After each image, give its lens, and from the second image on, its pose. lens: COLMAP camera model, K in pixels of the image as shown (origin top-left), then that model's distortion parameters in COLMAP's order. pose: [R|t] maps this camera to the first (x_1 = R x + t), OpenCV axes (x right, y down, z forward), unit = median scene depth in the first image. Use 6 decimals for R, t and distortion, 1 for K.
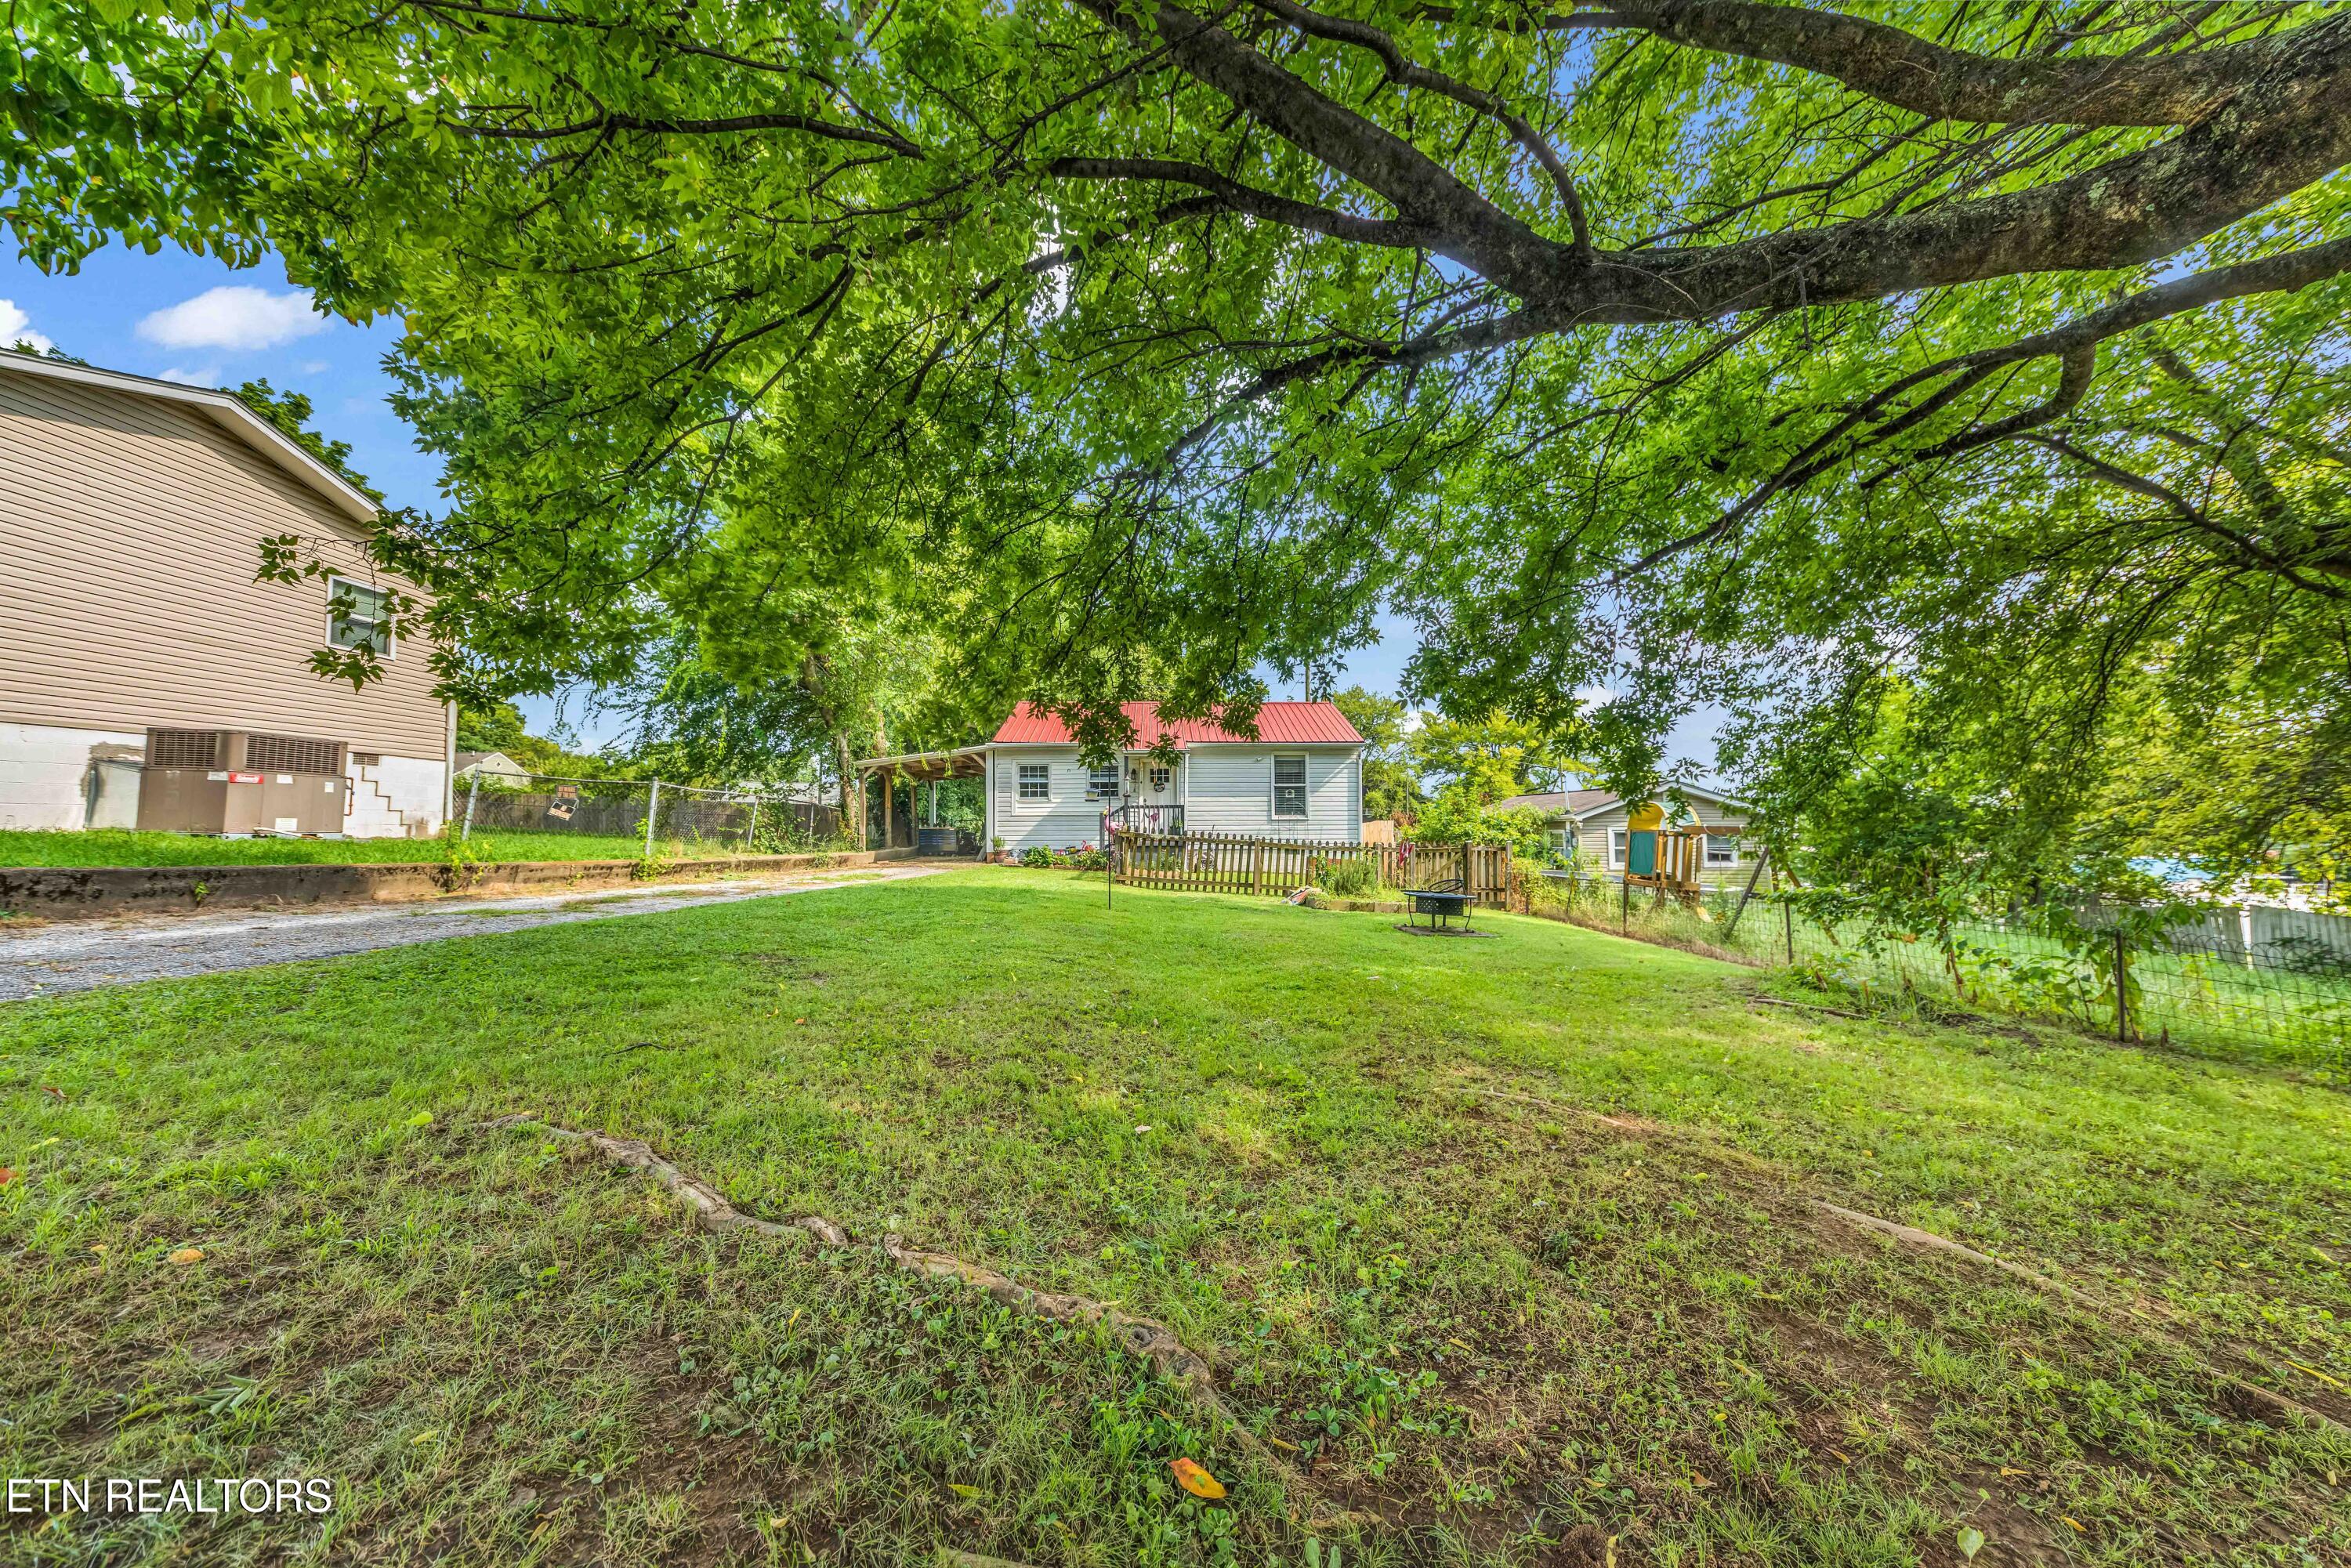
lens RADIAL K [[812.5, 0, 1179.3], [0, 812.5, 782.5], [0, 0, 1]] dist [0.001238, -0.000011]
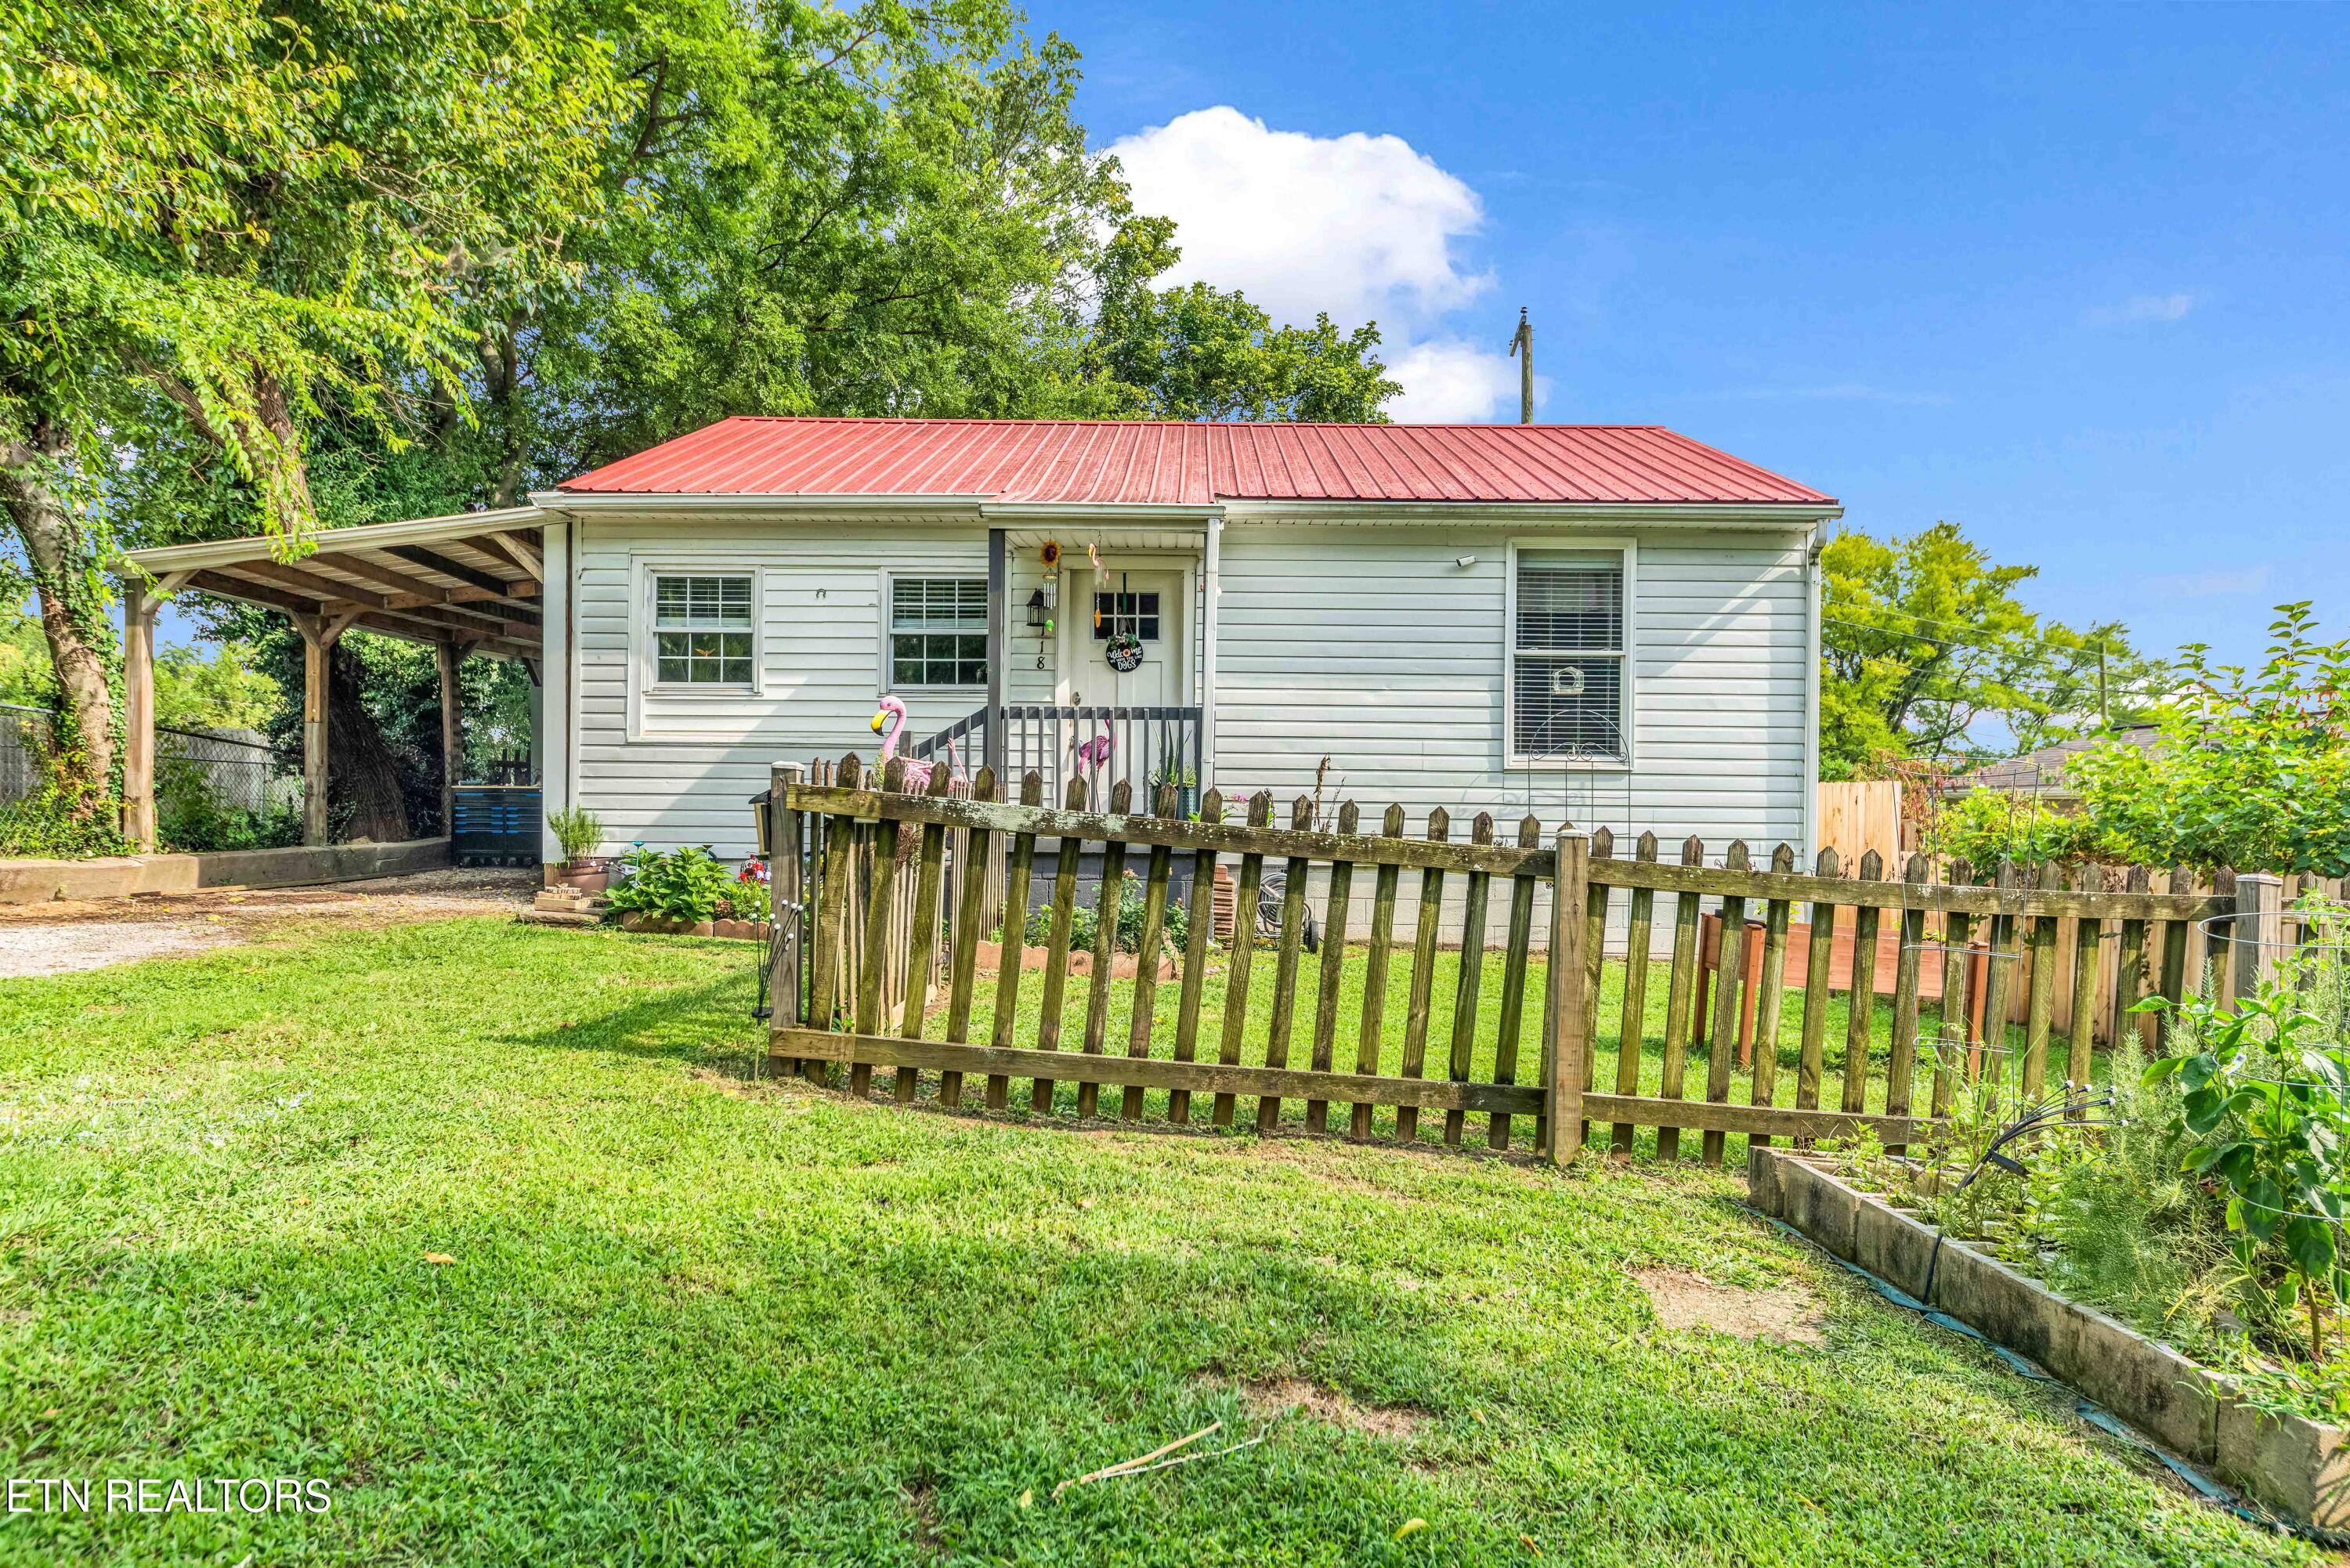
lens RADIAL K [[1384.8, 0, 1175.0], [0, 1384.8, 784.0], [0, 0, 1]] dist [0.000833, 0.000018]
pose [[0.998975, 0.015713, -0.042460, 0.015801], [-0.014070, 0.999151, 0.038723, 0.033238], [0.043032, -0.038085, 0.998347, 0.497816]]
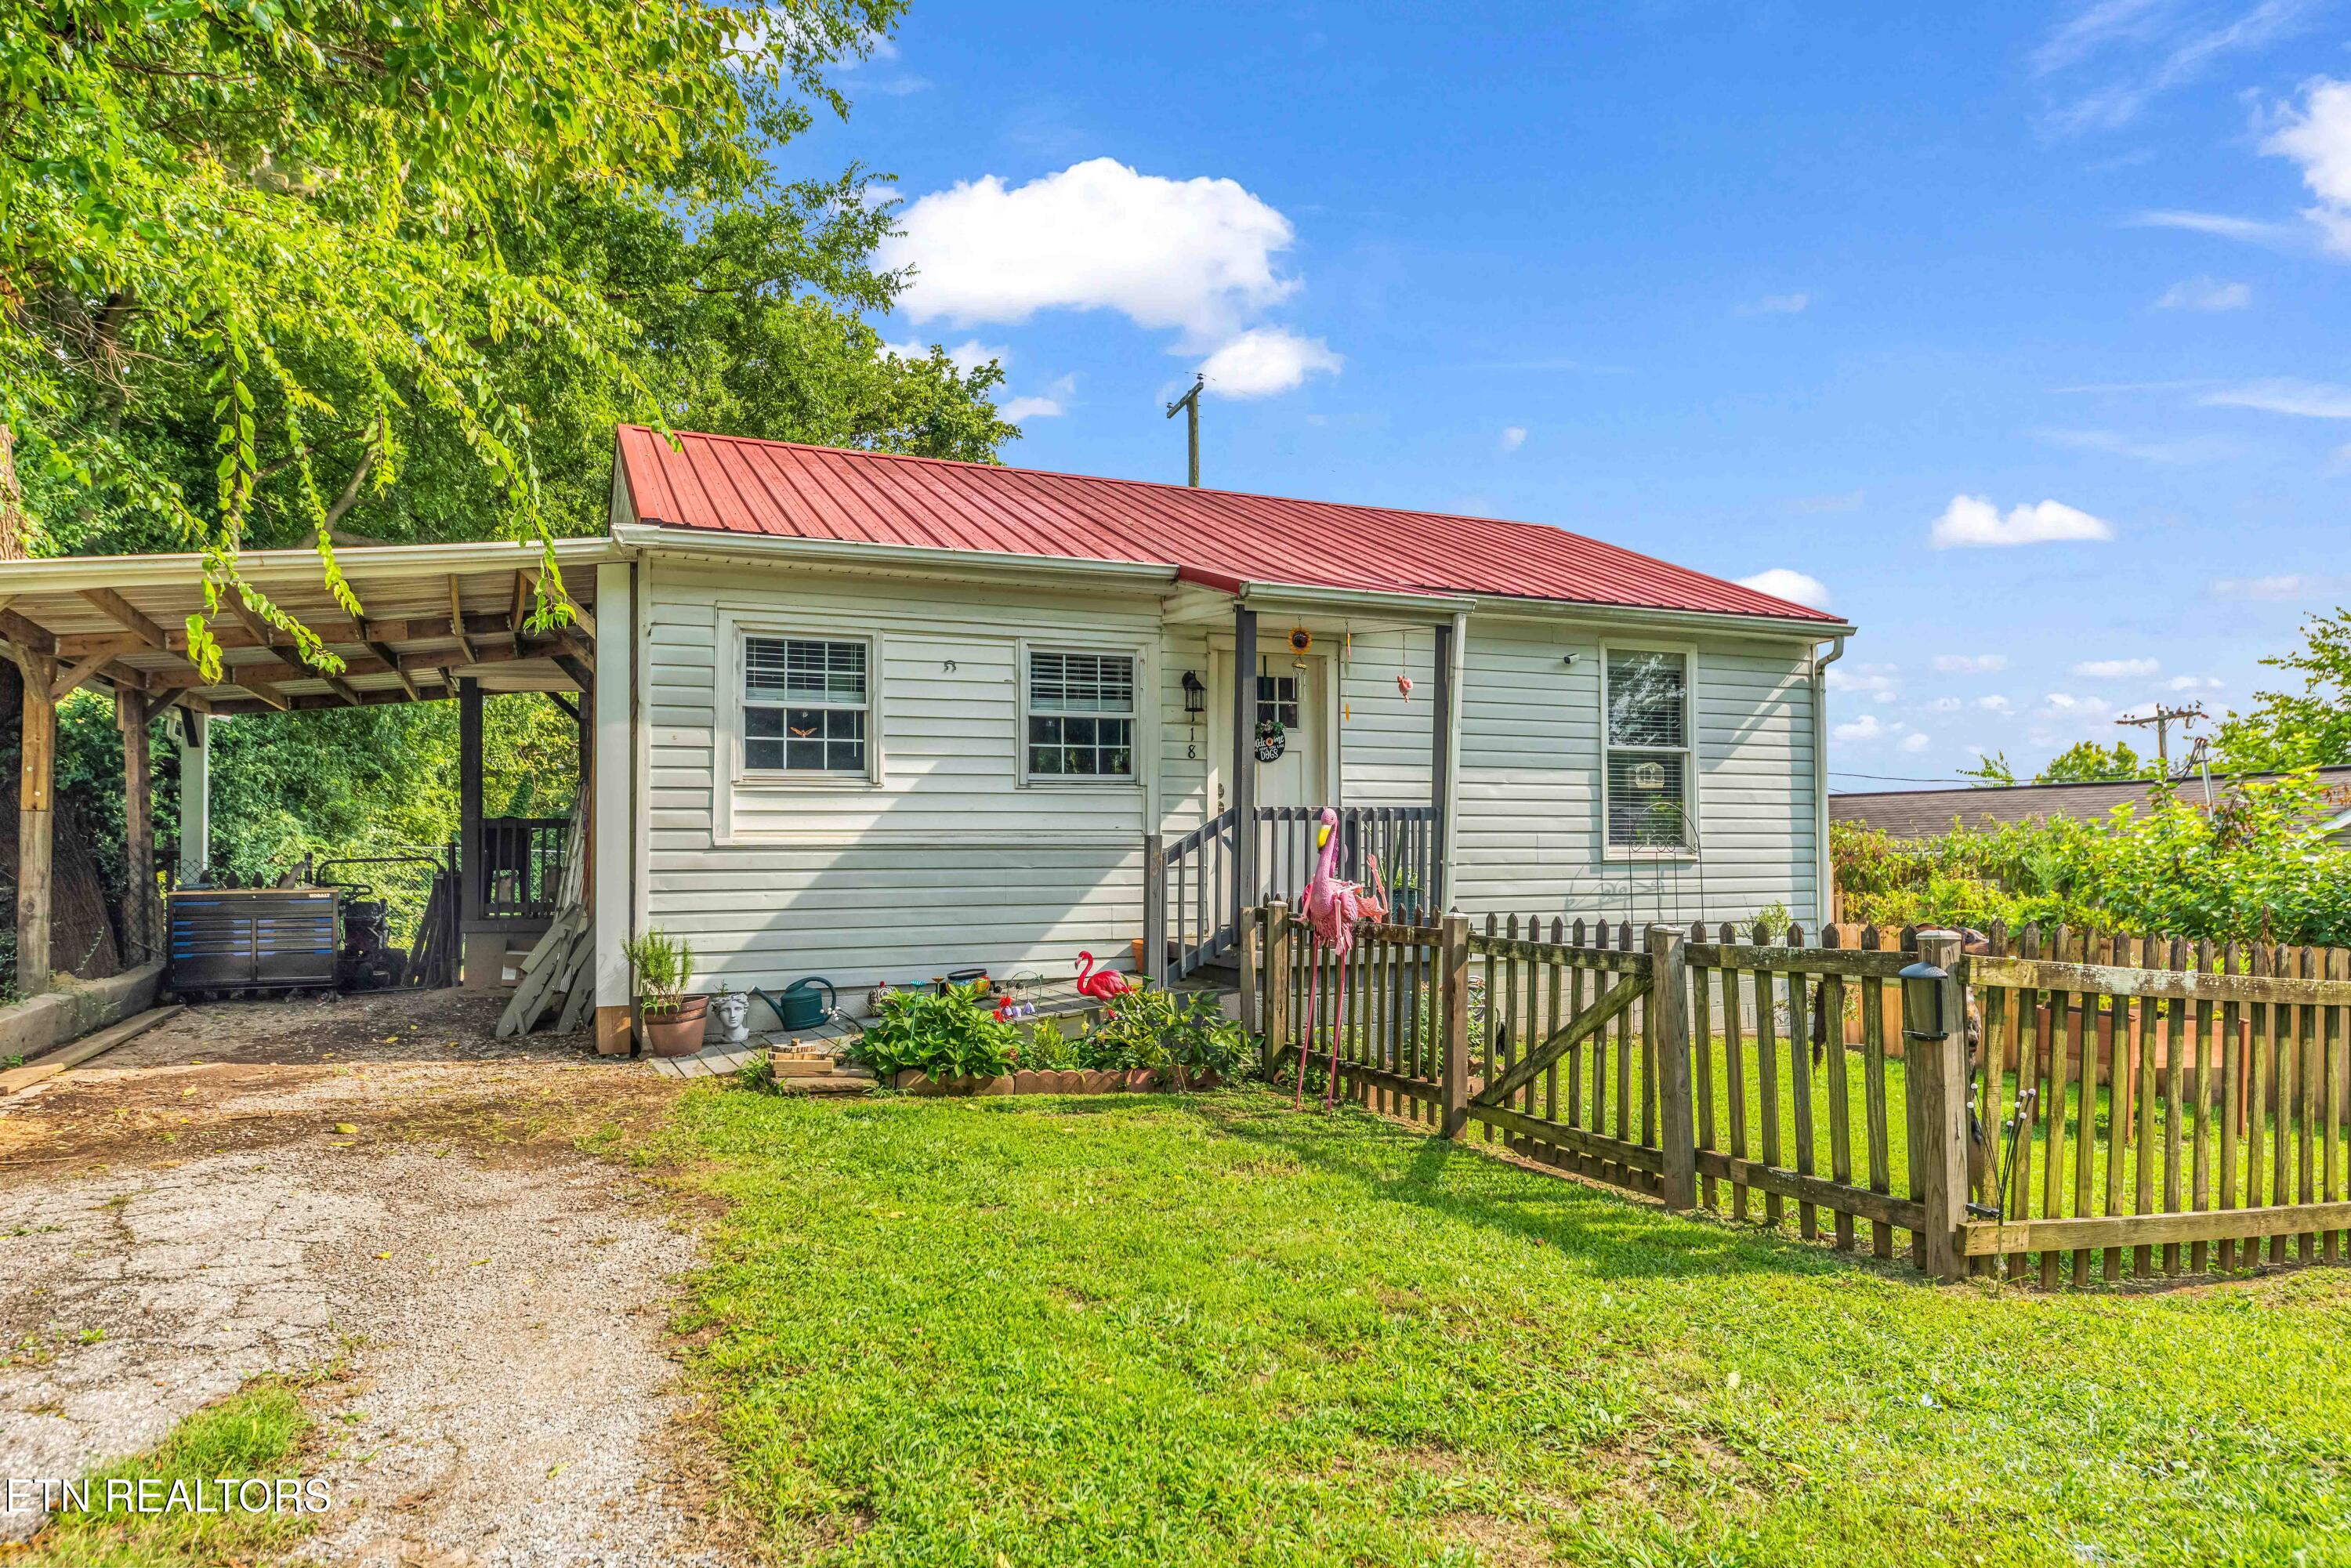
lens RADIAL K [[1520.7, 0, 1208.9], [0, 1520.7, 794.3], [0, 0, 1]] dist [-0.038541, -0.001294]
pose [[0.921209, 0.015155, 0.388772, -0.243101], [-0.015354, 0.999879, -0.002597, 0.024589], [-0.388764, -0.003577, 0.921330, 0.538757]]
